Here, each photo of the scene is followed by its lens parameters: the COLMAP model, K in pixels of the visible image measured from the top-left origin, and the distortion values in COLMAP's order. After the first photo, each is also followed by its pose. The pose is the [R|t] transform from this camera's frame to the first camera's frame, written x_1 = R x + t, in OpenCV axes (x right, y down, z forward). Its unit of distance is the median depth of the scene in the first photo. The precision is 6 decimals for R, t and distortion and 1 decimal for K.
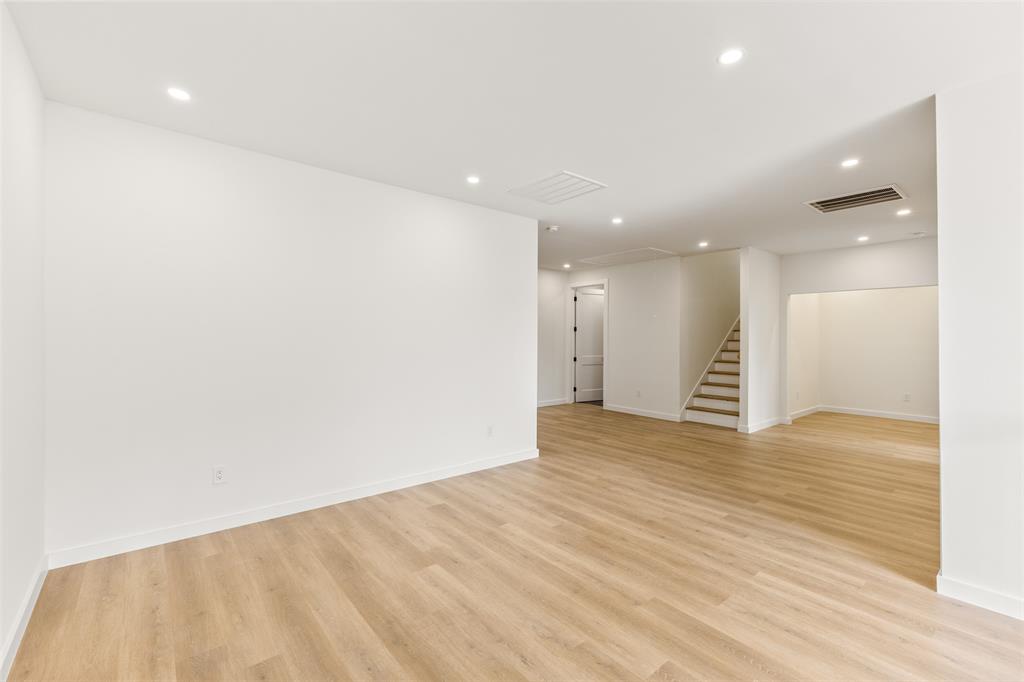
lens RADIAL K [[443.5, 0, 508.9], [0, 443.5, 340.3], [0, 0, 1]] dist [0.006935, -0.000126]
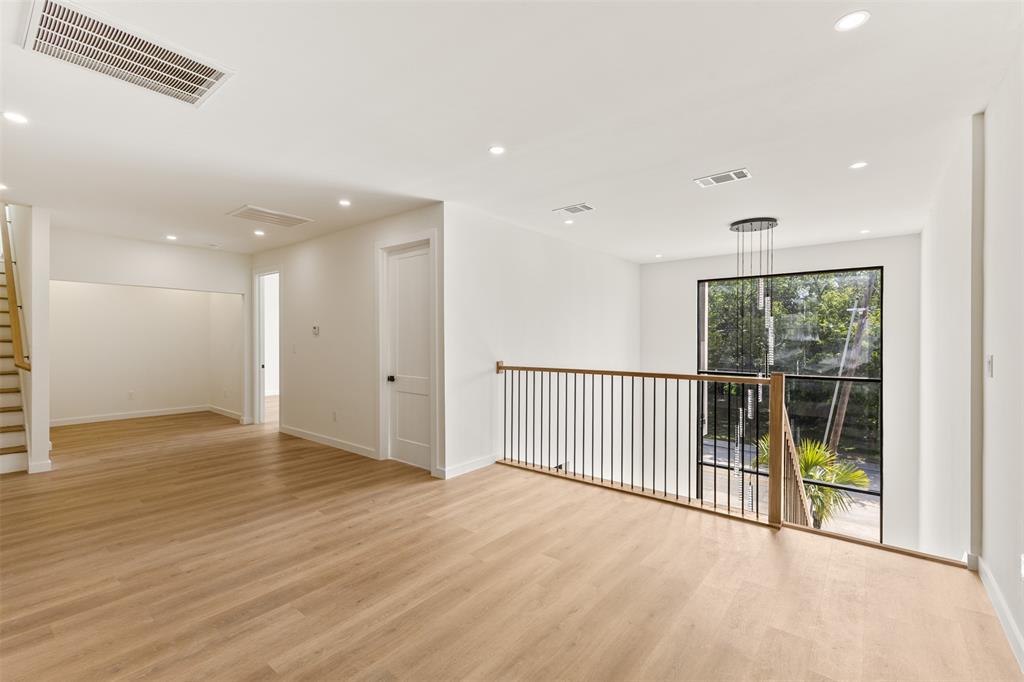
lens RADIAL K [[443.5, 0, 520.4], [0, 443.5, 340.2], [0, 0, 1]] dist [0.006935, -0.000126]
pose [[-0.216196, -0.010258, 0.976296, -0.591924], [0.001772, 0.999939, 0.010899, -0.012150], [-0.976348, 0.004086, -0.216165, 0.754003]]
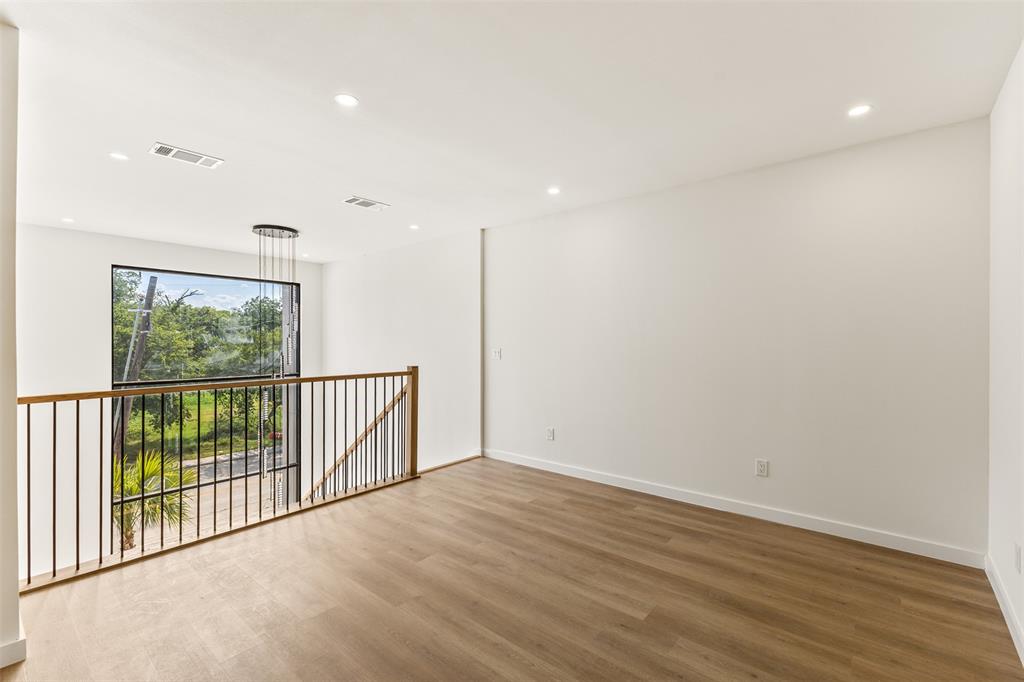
lens RADIAL K [[443.5, 0, 520.0], [0, 443.5, 335.8], [0, 0, 1]] dist [0.006935, -0.000126]
pose [[-0.979950, -0.003371, -0.199215, 0.171961], [-0.002266, 0.999981, -0.005776, -0.011558], [0.199231, -0.005208, -0.979939, 1.357267]]
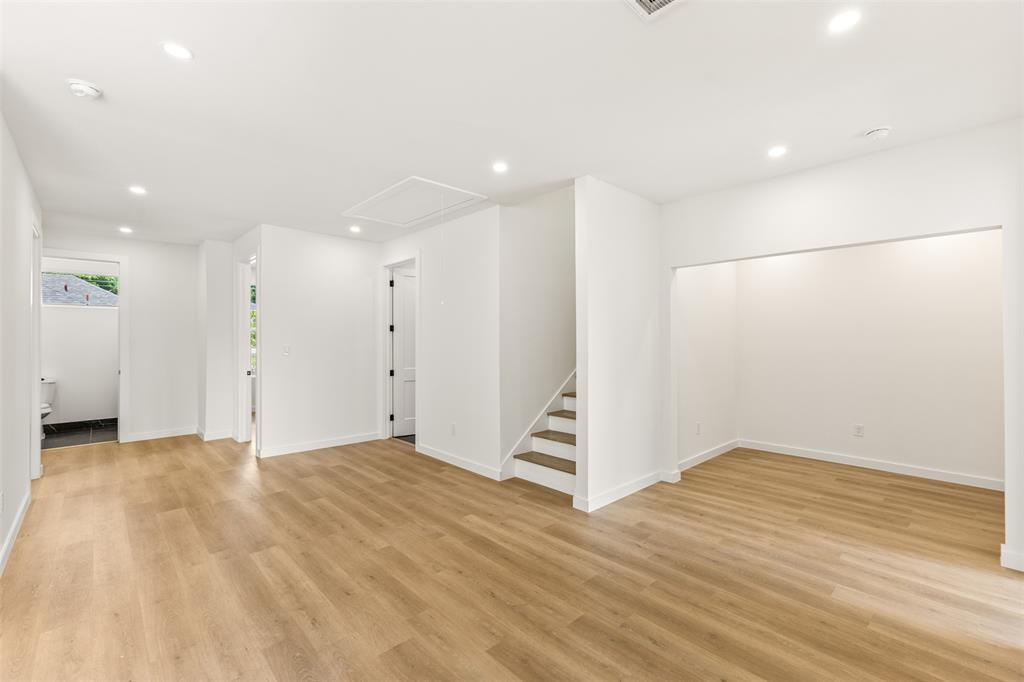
lens RADIAL K [[443.5, 0, 510.2], [0, 443.5, 339.4], [0, 0, 1]] dist [0.006935, -0.000126]
pose [[0.997905, -0.003955, 0.064574, 0.746494], [0.004588, 0.999943, -0.009649, -0.001492], [-0.064532, 0.009925, 0.997866, 0.832488]]
